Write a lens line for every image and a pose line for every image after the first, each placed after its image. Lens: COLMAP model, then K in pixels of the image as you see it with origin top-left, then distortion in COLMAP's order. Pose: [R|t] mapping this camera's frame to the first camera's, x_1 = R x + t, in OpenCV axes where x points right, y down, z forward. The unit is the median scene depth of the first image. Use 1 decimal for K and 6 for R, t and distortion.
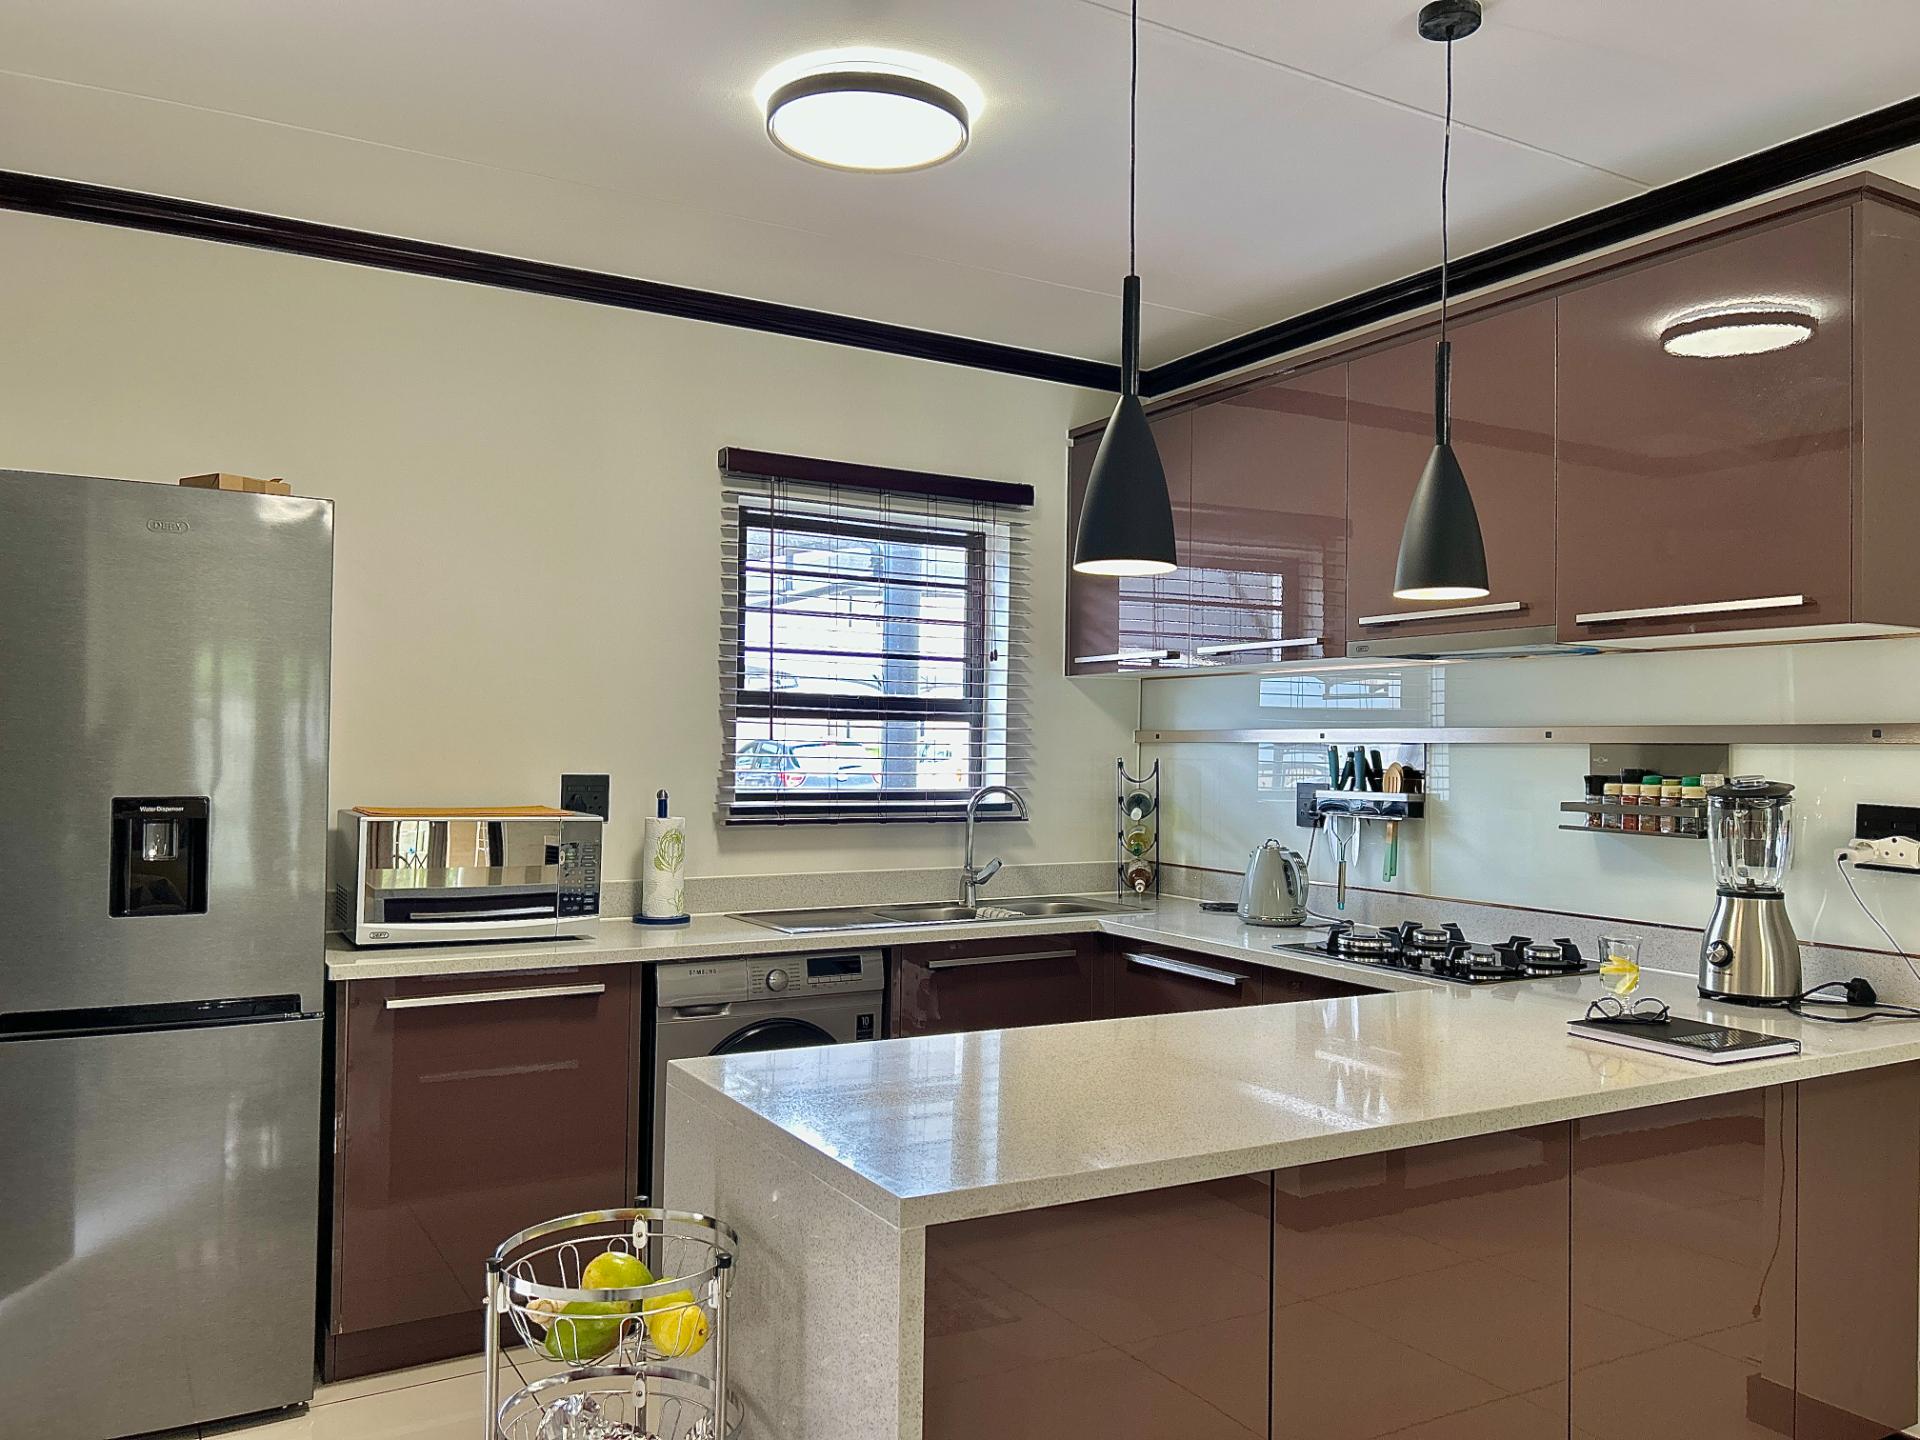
lens RADIAL K [[1440.6, 0, 960.0], [0, 1440.6, 720.0], [0, 0, 1]] dist [0.137206, -0.249271]
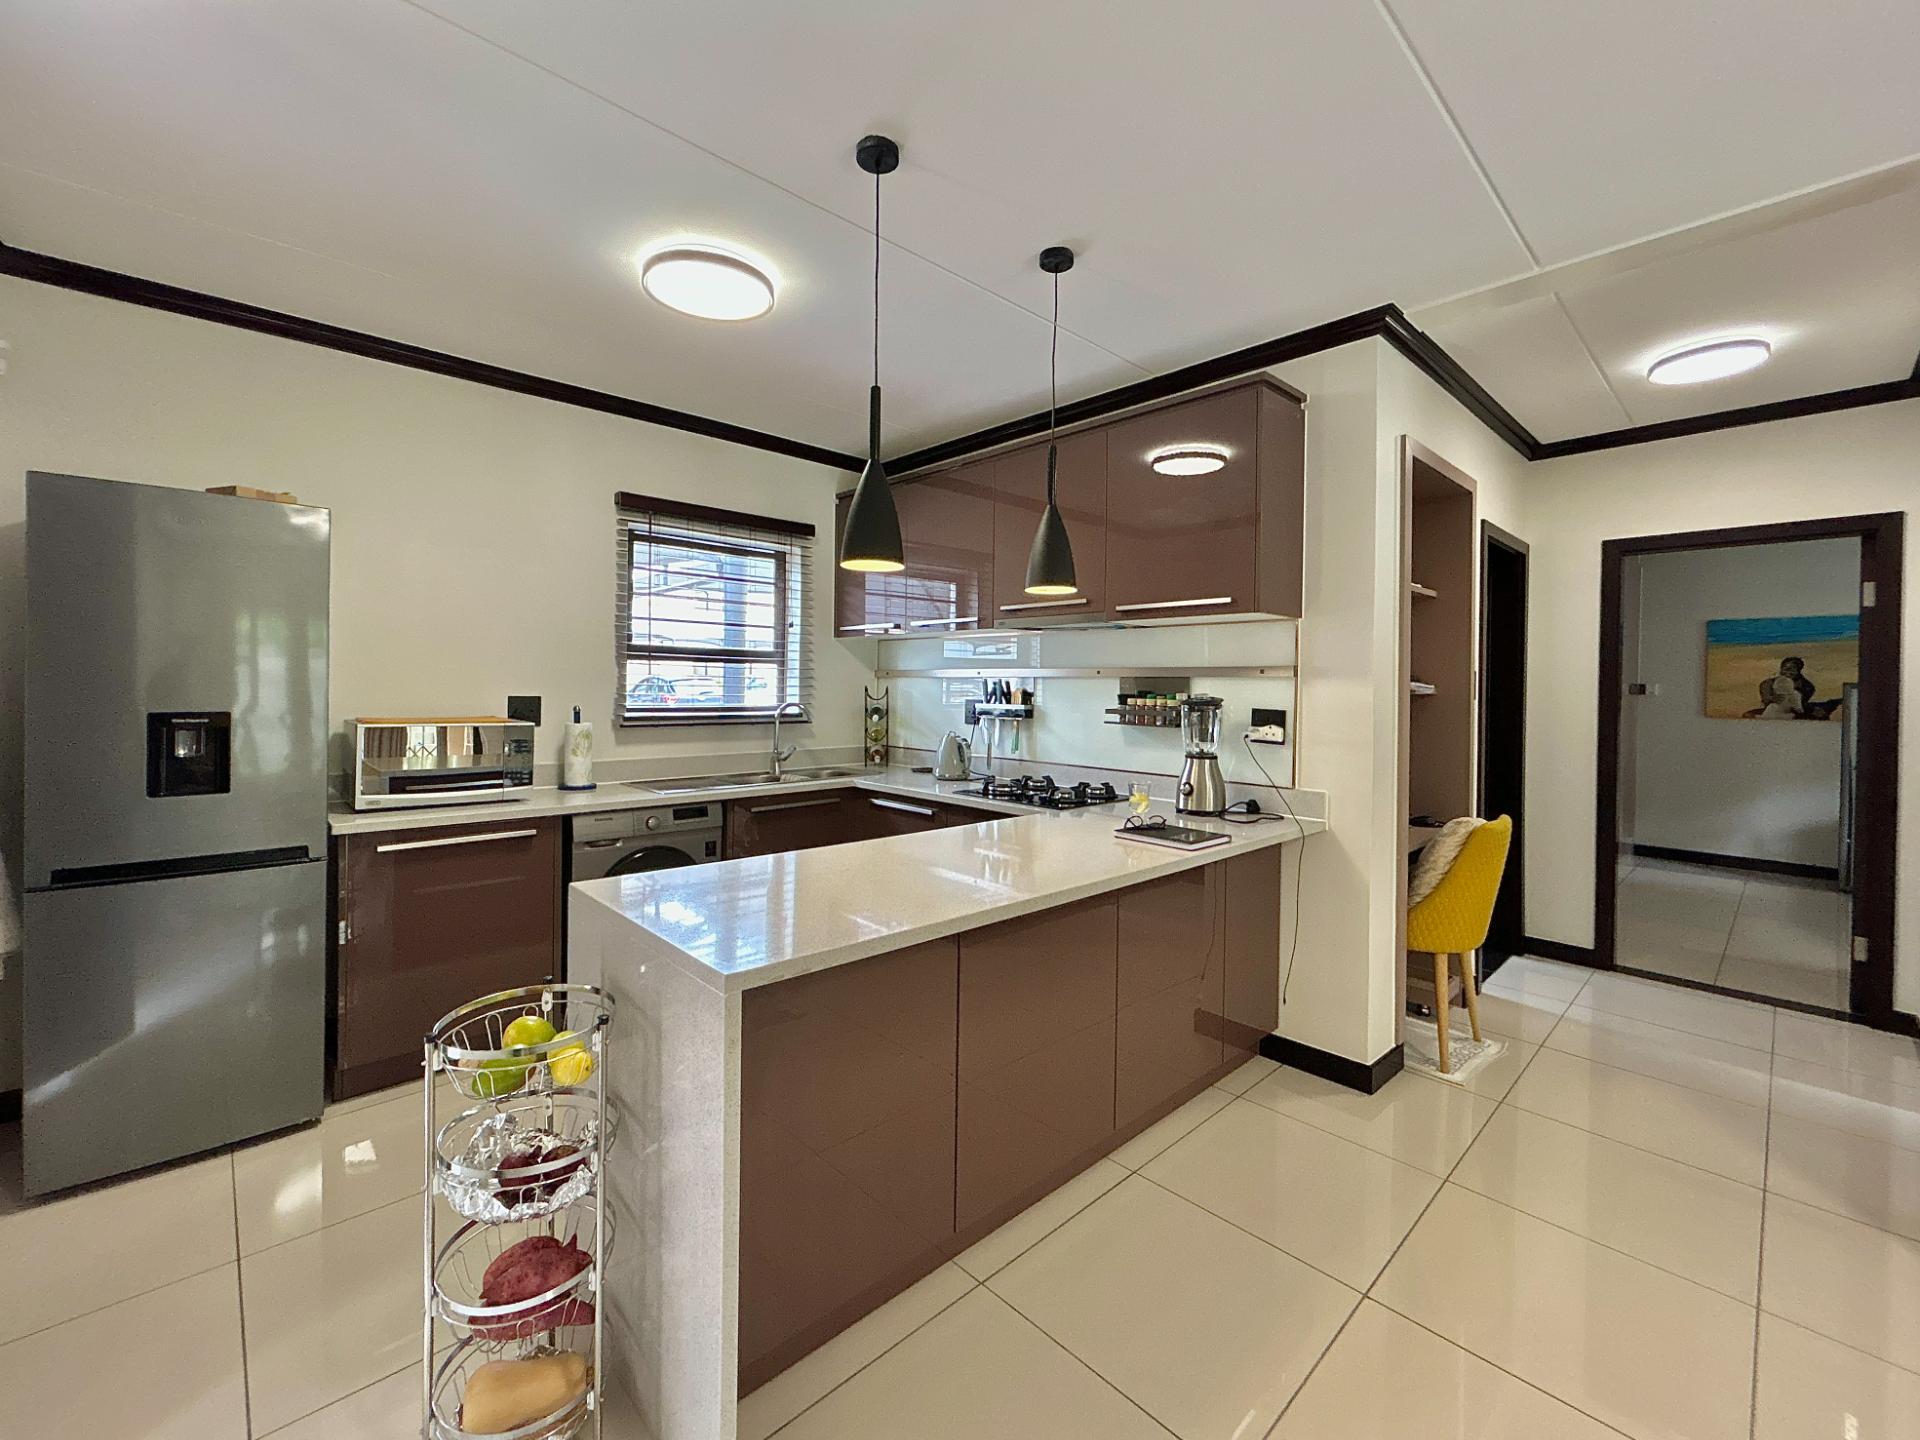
lens RADIAL K [[787.9, 0, 958.9], [0, 787.9, 689.2], [0, 0, 1]] dist [-0.000677, -0.000019]
pose [[0.973384, -0.001443, 0.229177, 0.003494], [-0.005096, 0.999597, 0.027939, 0.004067], [-0.229125, -0.028363, 0.972984, 0.068725]]
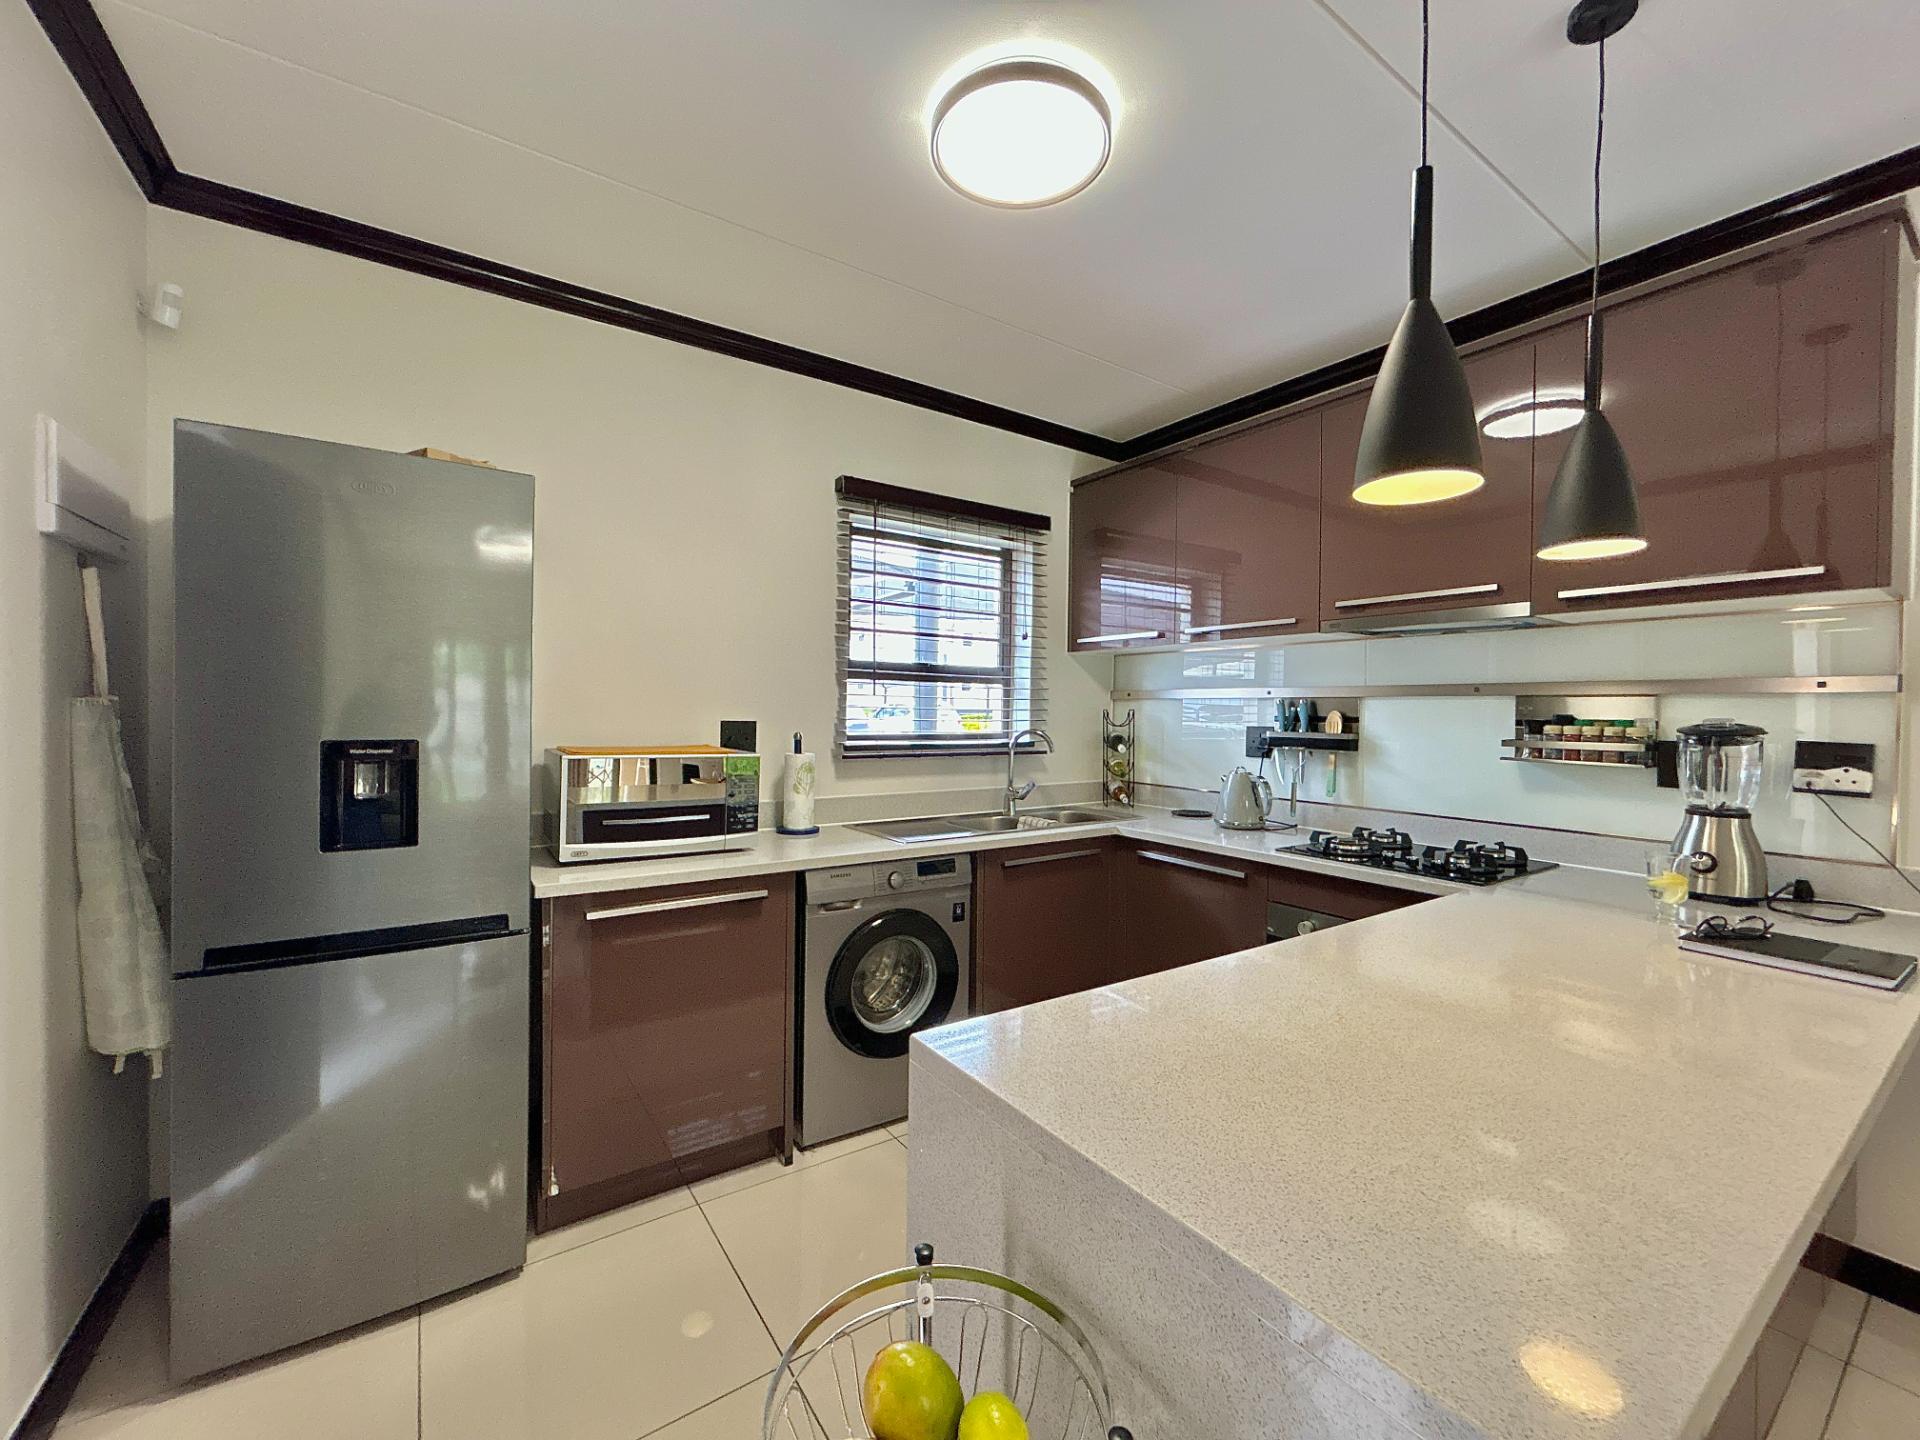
lens RADIAL K [[771.0, 0, 960.0], [0, 771.0, 709.2], [0, 0, 1]] dist [0.001205, 0.000063]
pose [[0.996510, 0.000188, 0.083475, -0.120560], [-0.001869, 0.999797, 0.020062, 0.013462], [-0.083454, -0.020148, 0.996308, 0.302264]]
